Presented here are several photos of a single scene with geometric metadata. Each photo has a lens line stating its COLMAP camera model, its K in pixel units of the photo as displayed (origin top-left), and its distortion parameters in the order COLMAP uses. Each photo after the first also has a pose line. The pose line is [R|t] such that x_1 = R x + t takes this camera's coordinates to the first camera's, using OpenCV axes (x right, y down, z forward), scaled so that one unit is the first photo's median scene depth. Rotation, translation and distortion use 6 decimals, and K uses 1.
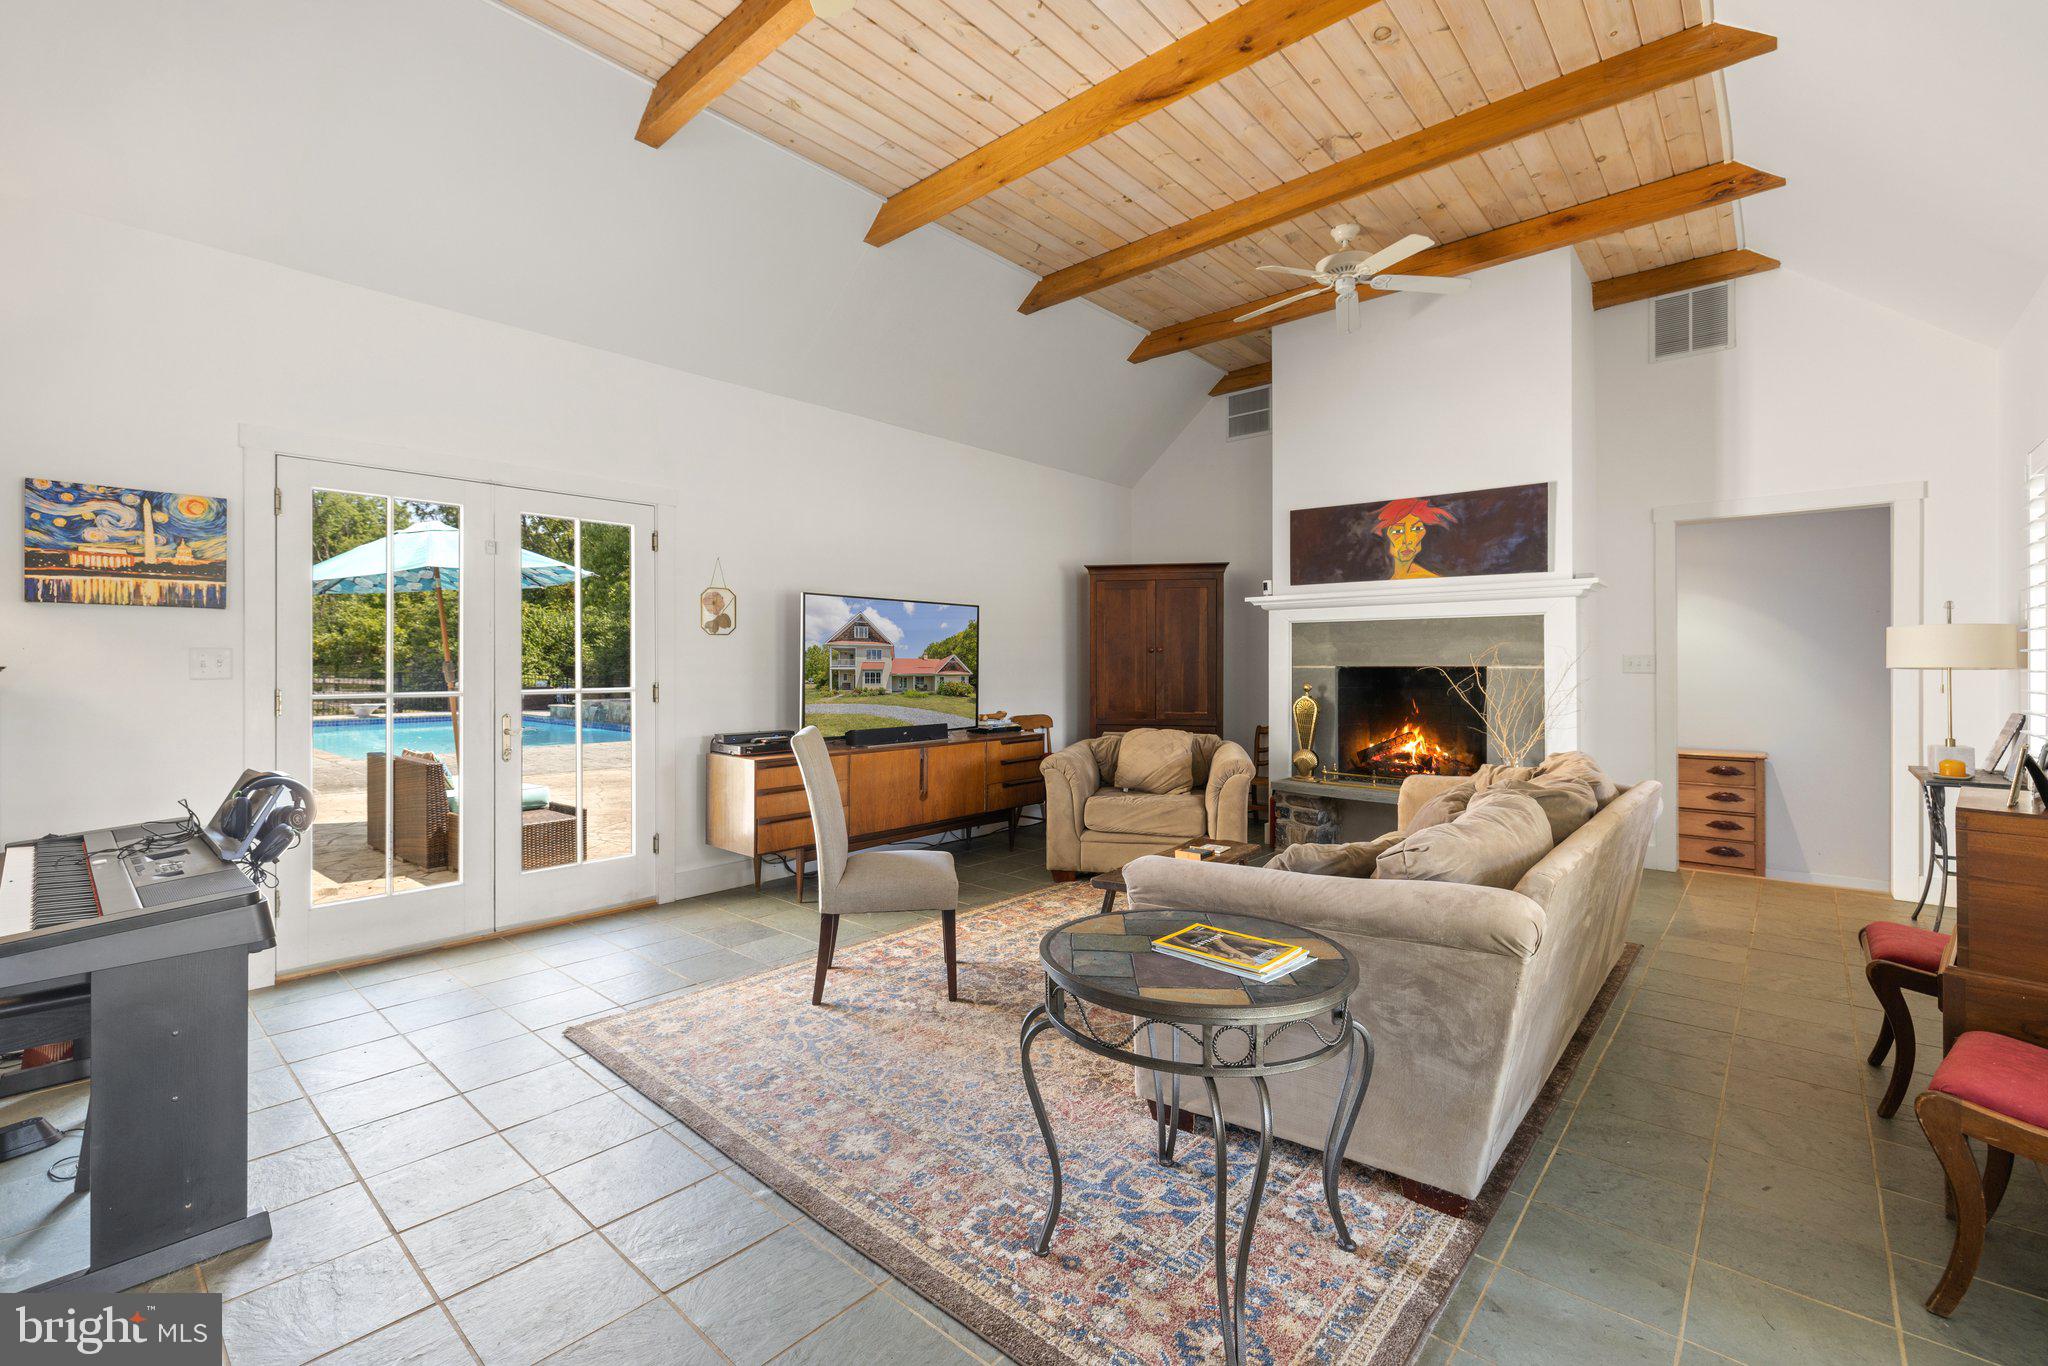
lens RADIAL K [[883.4, 0, 1023.4], [0, 883.4, 673.9], [0, 0, 1]] dist [-0.011317, -0.000043]
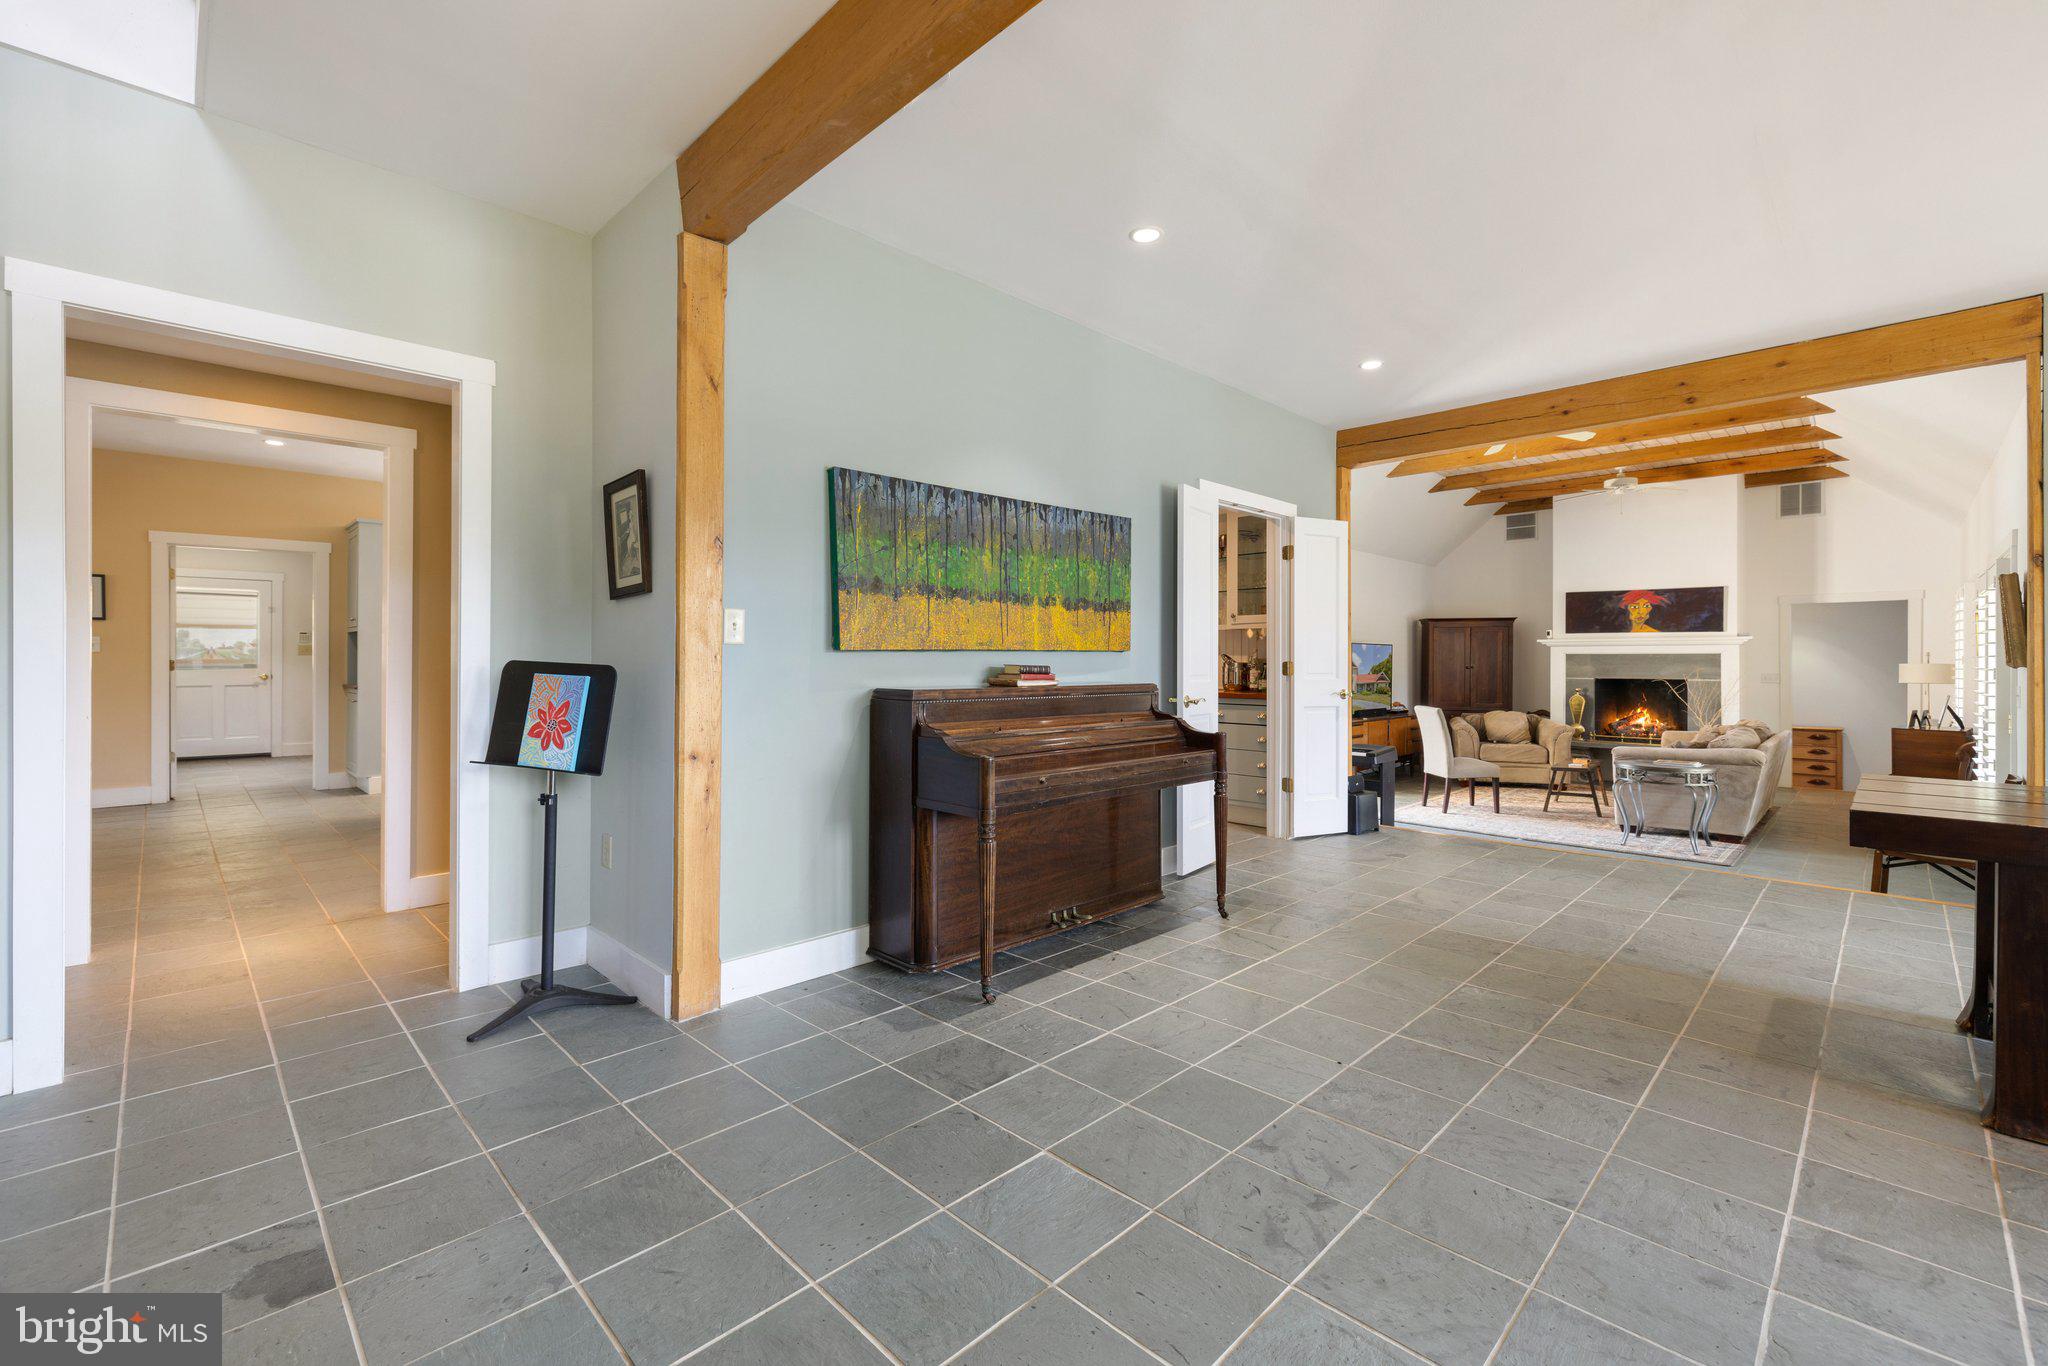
lens RADIAL K [[875.6, 0, 1020.2], [0, 875.6, 670.3], [0, 0, 1]] dist [-0.002379, -0.000073]
pose [[0.997947, 0.000825, -0.064047, -0.786578], [-0.000800, 1.000000, 0.000407, -0.026625], [0.064047, -0.000355, 0.997947, -0.976591]]
